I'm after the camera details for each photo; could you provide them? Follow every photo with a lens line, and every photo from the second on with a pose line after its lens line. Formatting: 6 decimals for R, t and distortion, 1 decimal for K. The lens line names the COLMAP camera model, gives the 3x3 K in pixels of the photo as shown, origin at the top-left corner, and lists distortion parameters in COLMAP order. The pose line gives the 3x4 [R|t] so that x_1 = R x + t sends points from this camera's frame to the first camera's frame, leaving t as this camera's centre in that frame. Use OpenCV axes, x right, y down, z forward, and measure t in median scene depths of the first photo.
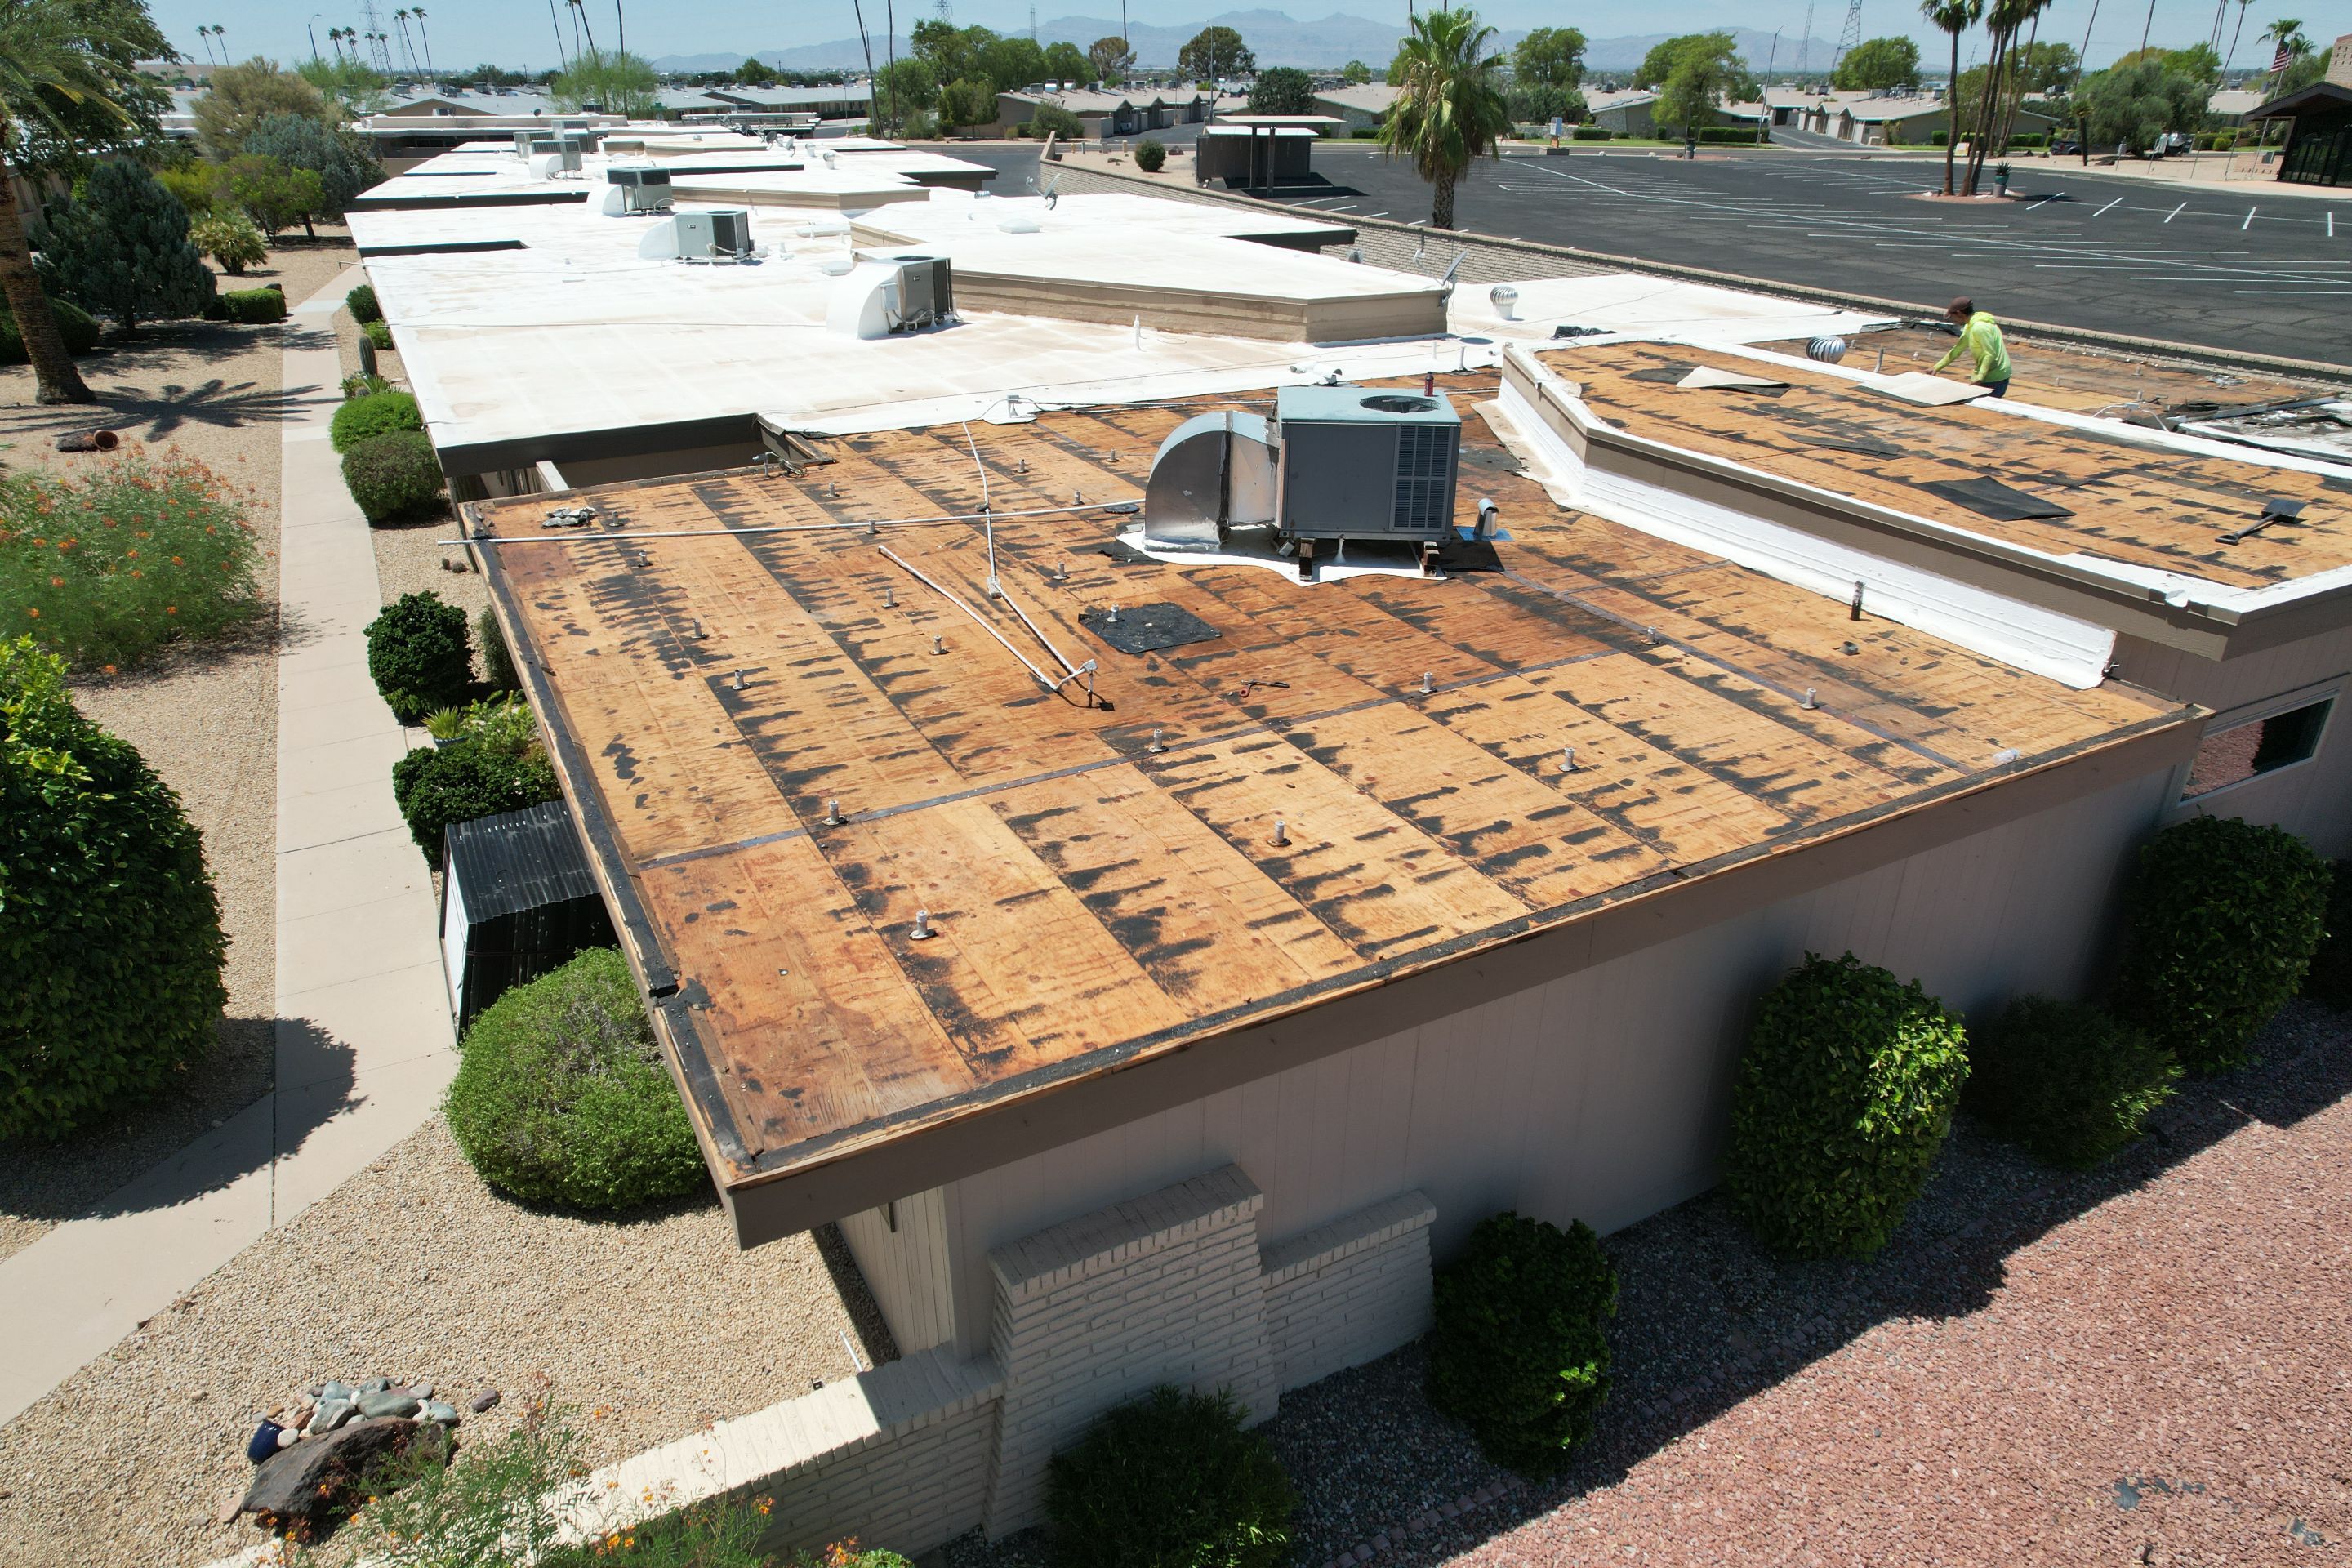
lens RADIAL K [[1503.9, 0, 1165.4], [0, 1503.9, 793.6], [0, 0, 1]] dist [-0.071614, 0.061537]
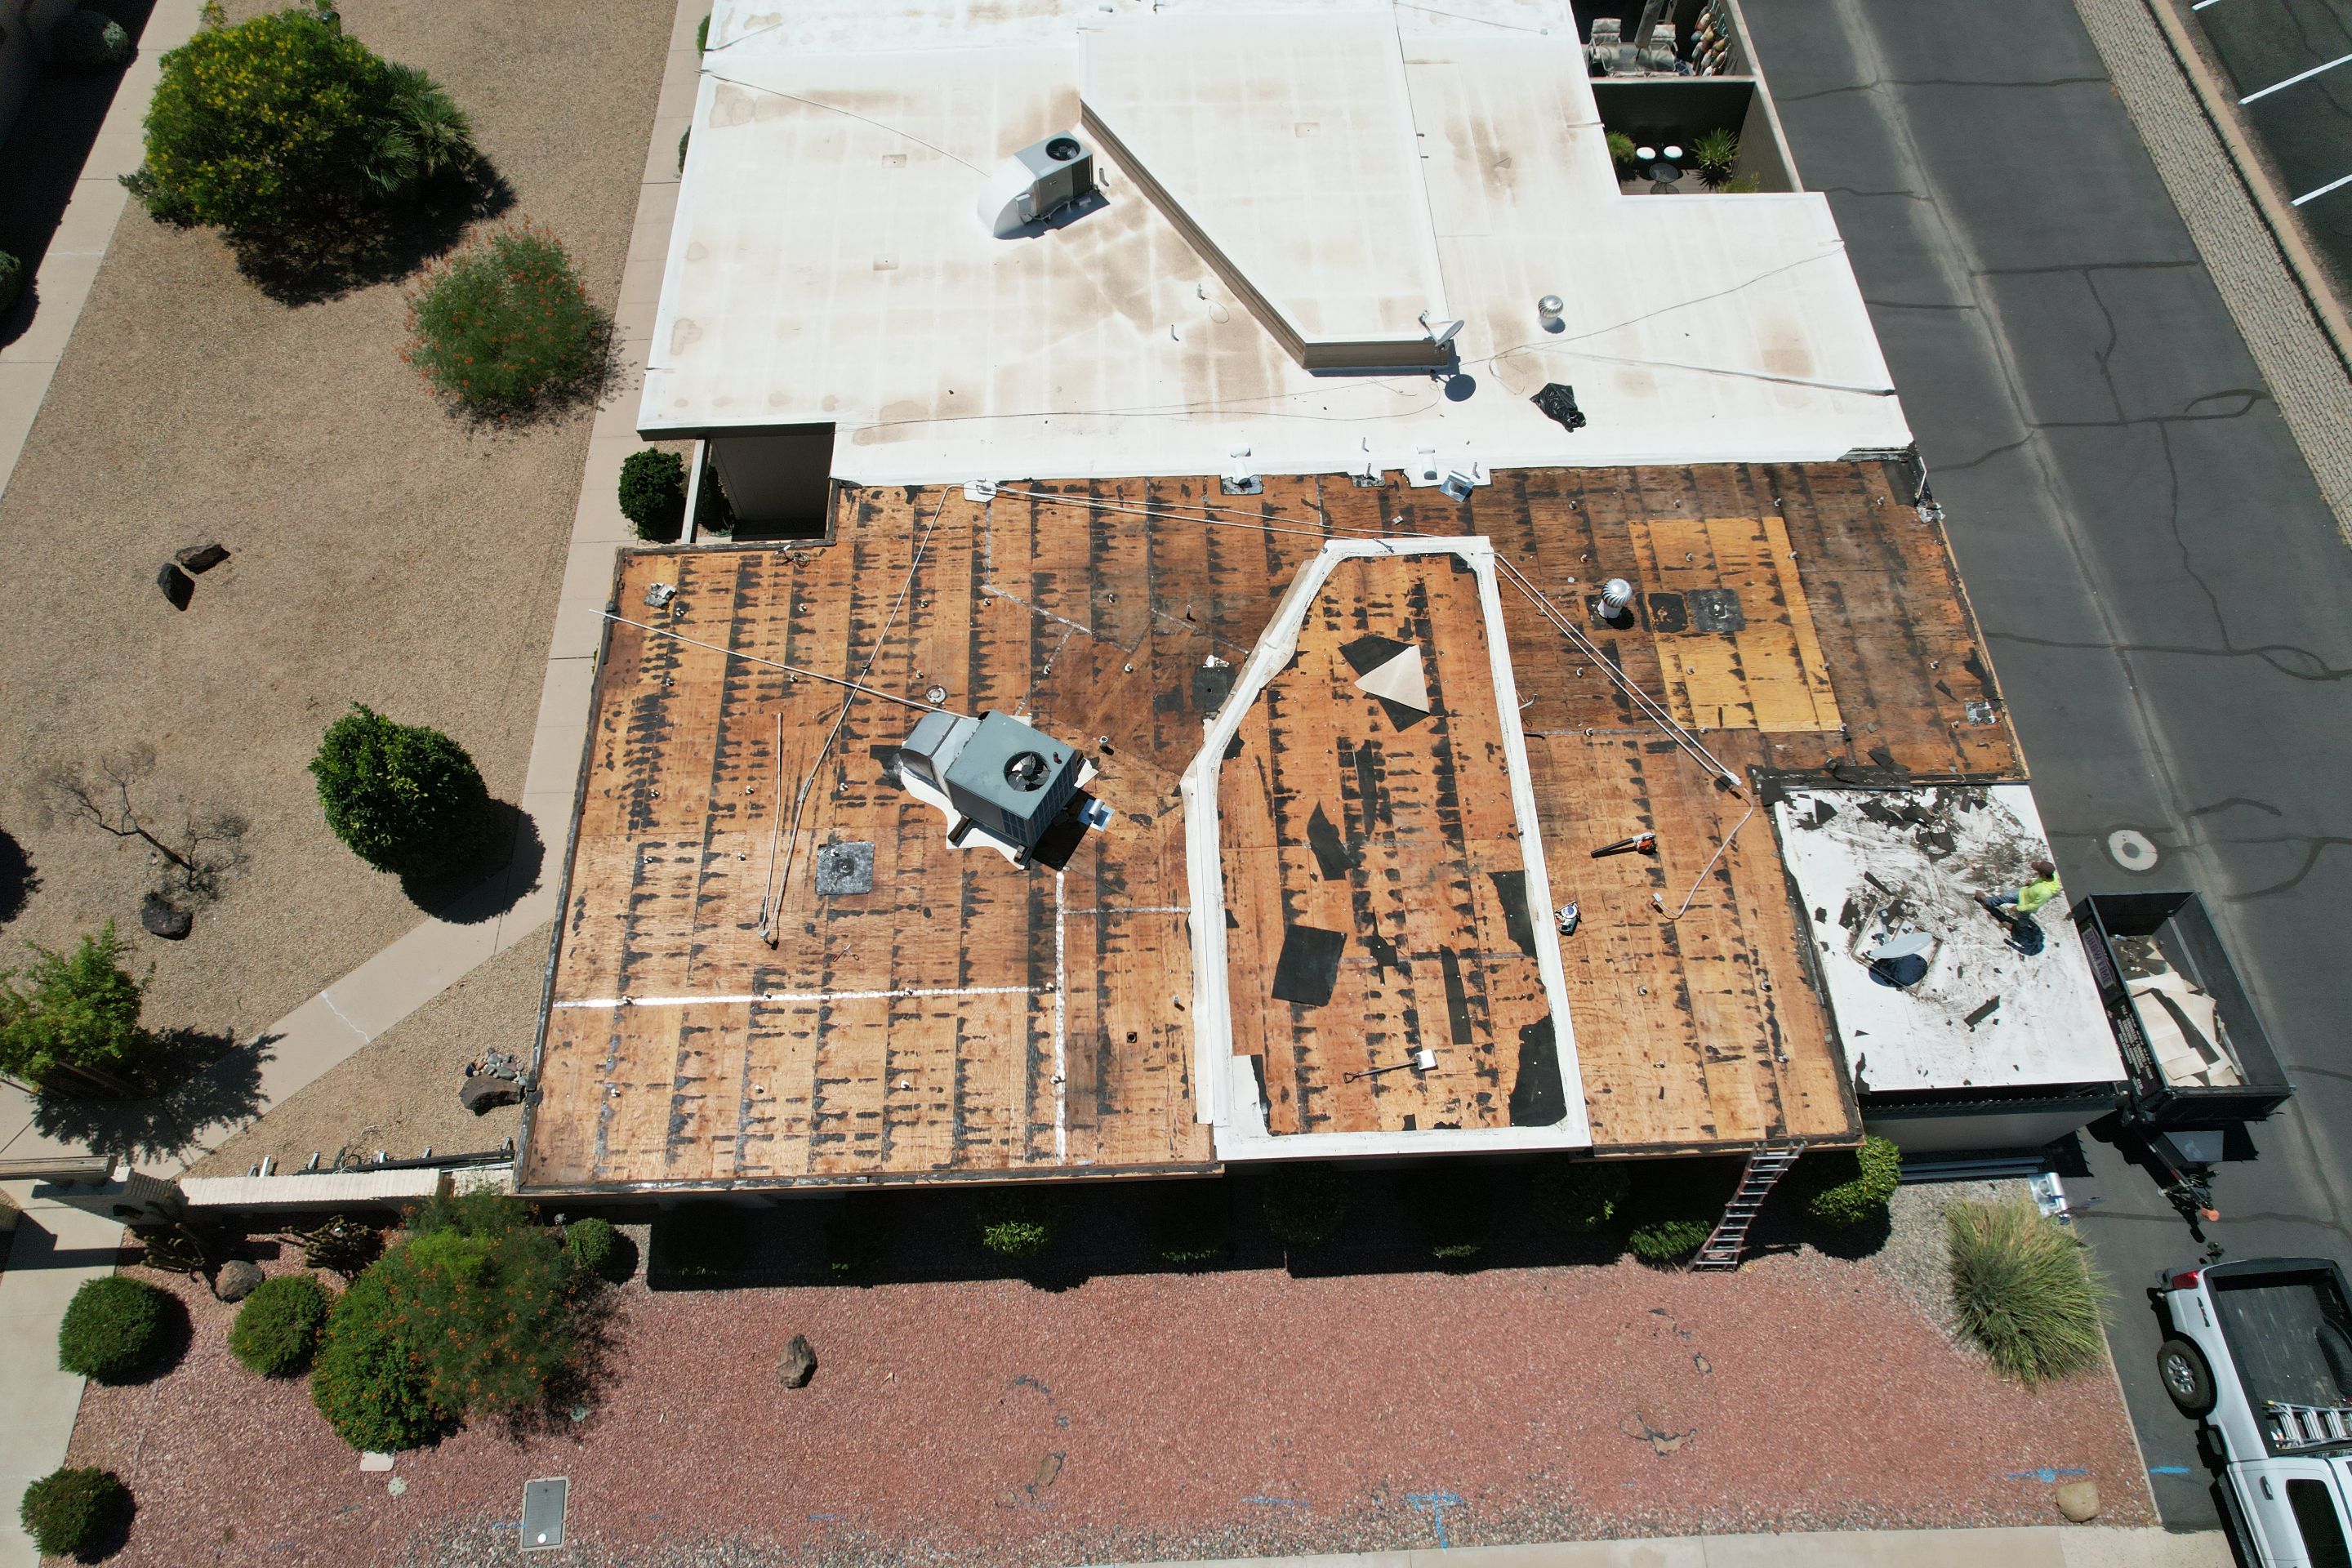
lens RADIAL K [[1512.8, 0, 1164.1], [0, 1512.8, 789.1], [0, 0, 1]] dist [-0.052559, -0.001002]
pose [[0.897848, 0.385748, -0.212292, 0.740270], [-0.188524, 0.772509, 0.606373, -1.456718], [0.397904, -0.504408, 0.766319, -0.316363]]
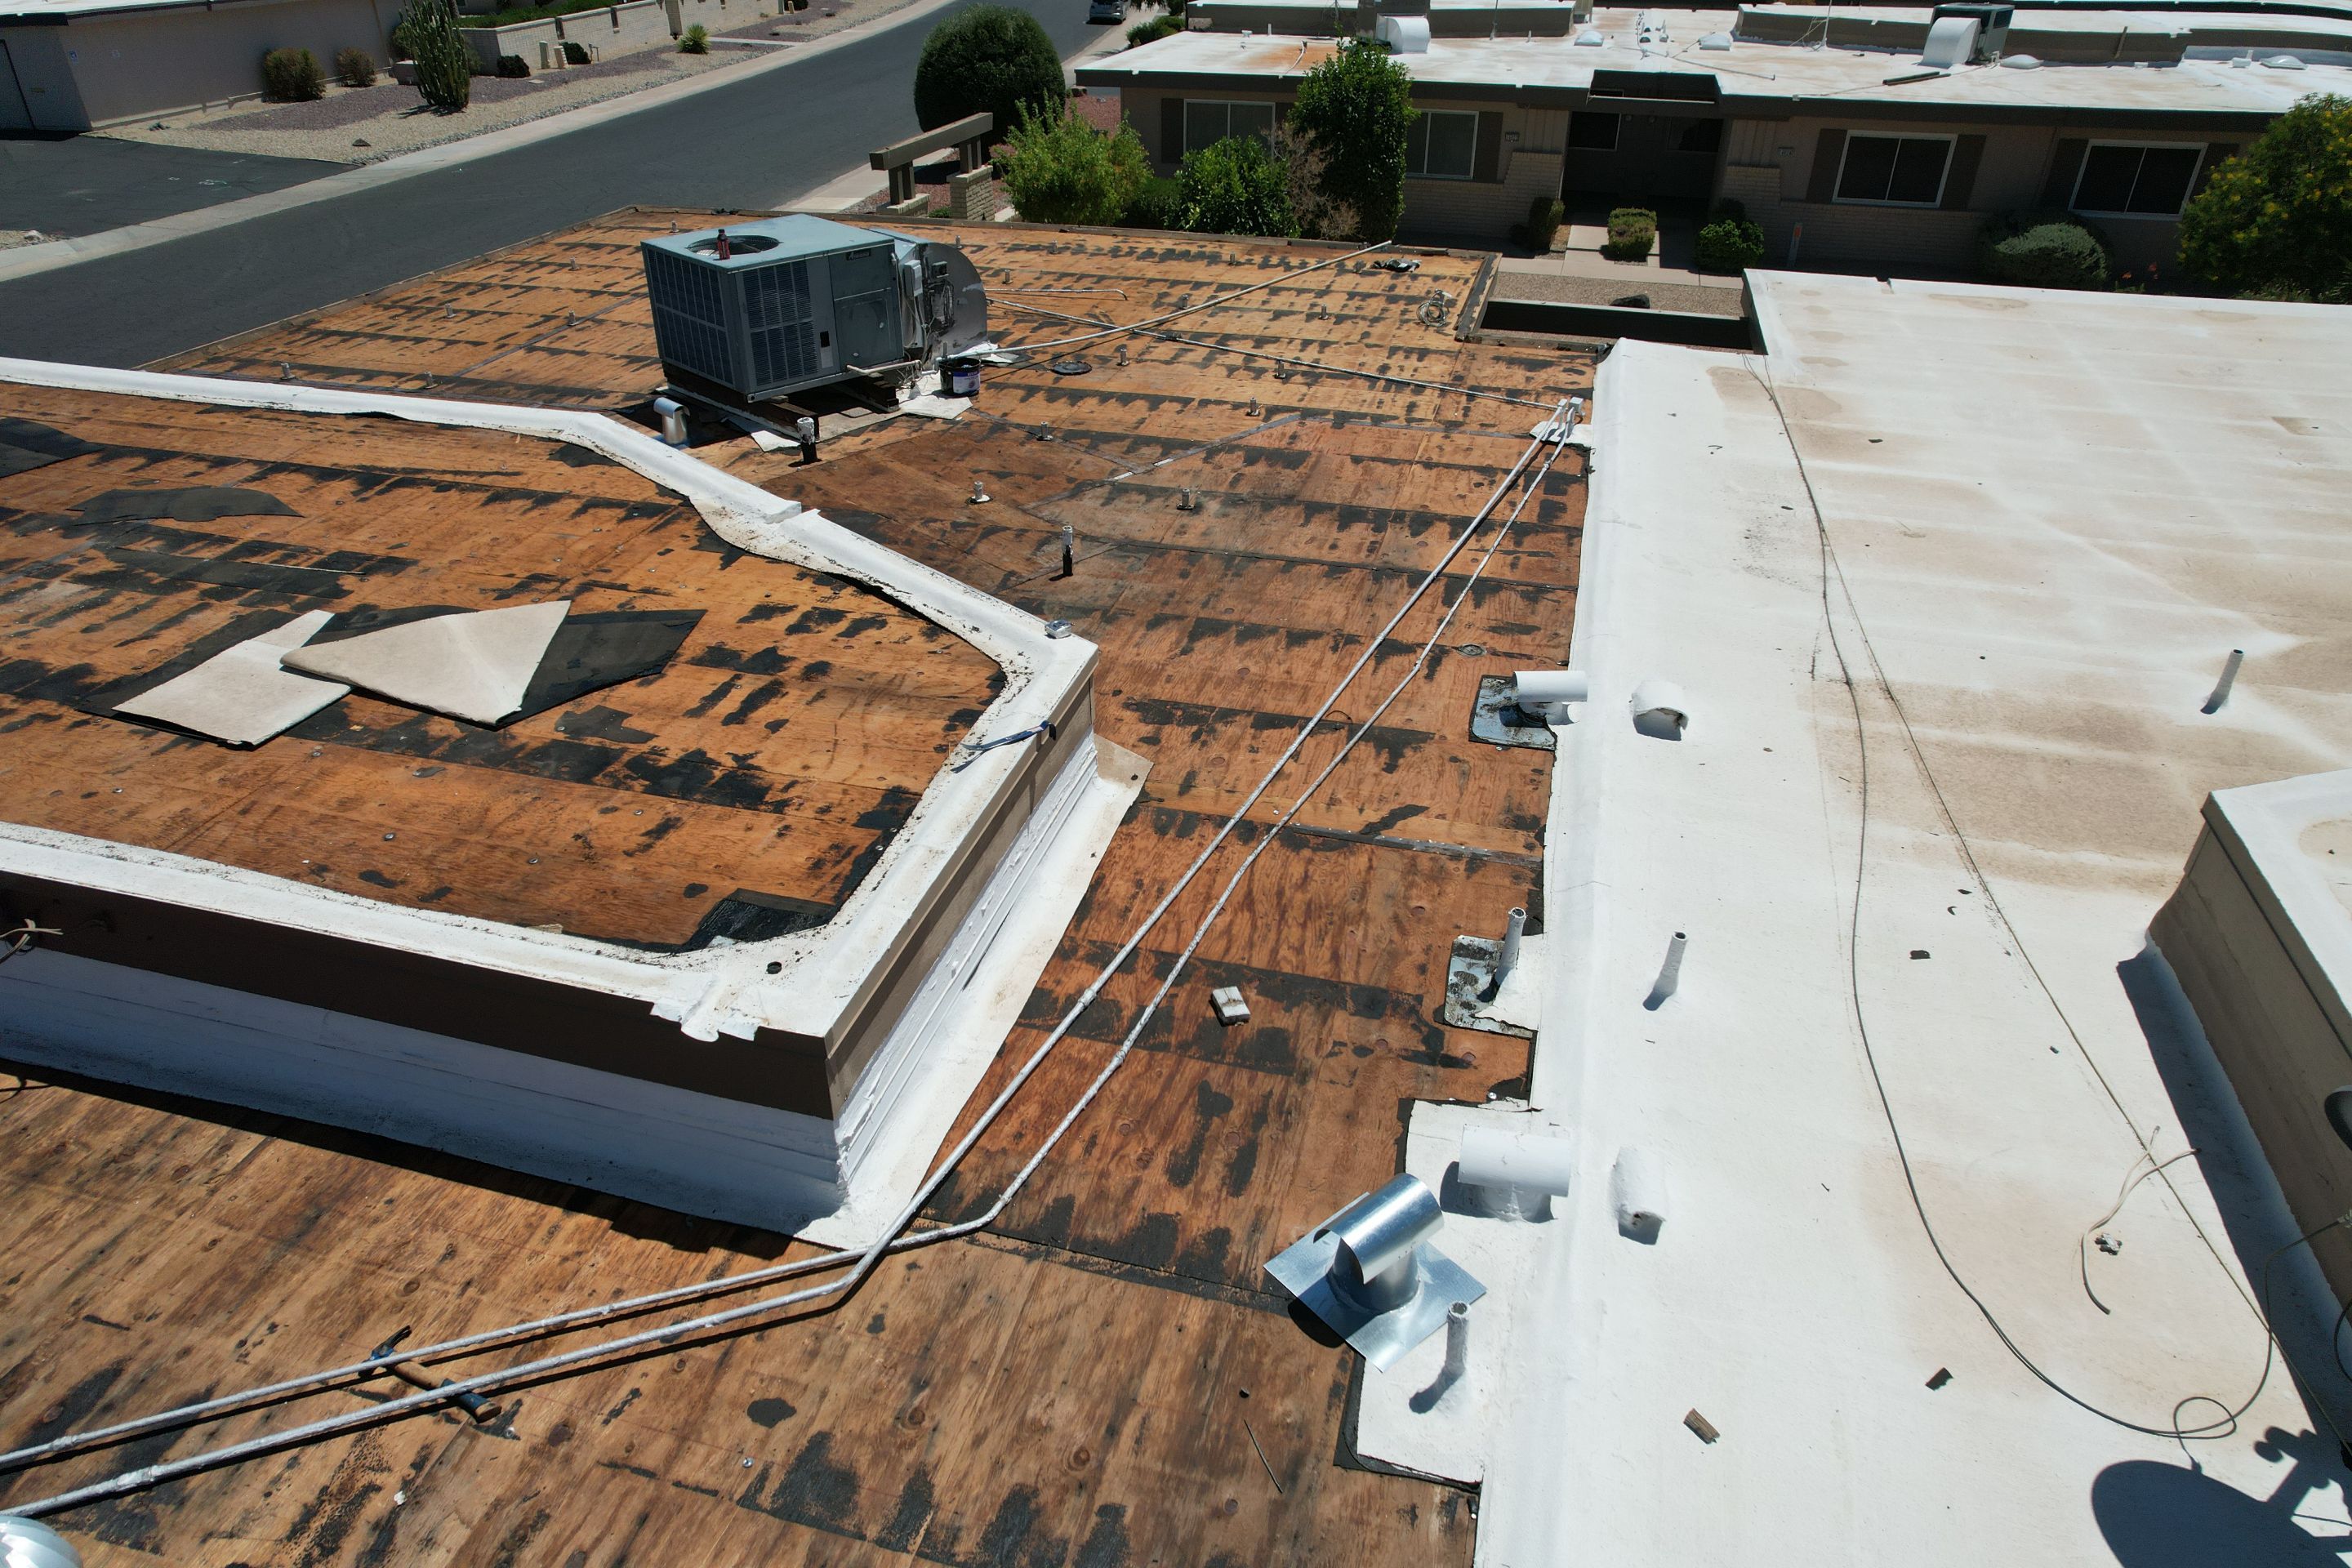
lens RADIAL K [[1503.9, 0, 1165.4], [0, 1503.9, 793.6], [0, 0, 1]] dist [-0.071614, 0.061537]
pose [[-0.688762, 0.378489, -0.618347, 0.712036], [-0.321628, 0.604863, 0.728489, -0.864597], [0.649740, 0.700633, -0.294874, 1.809180]]
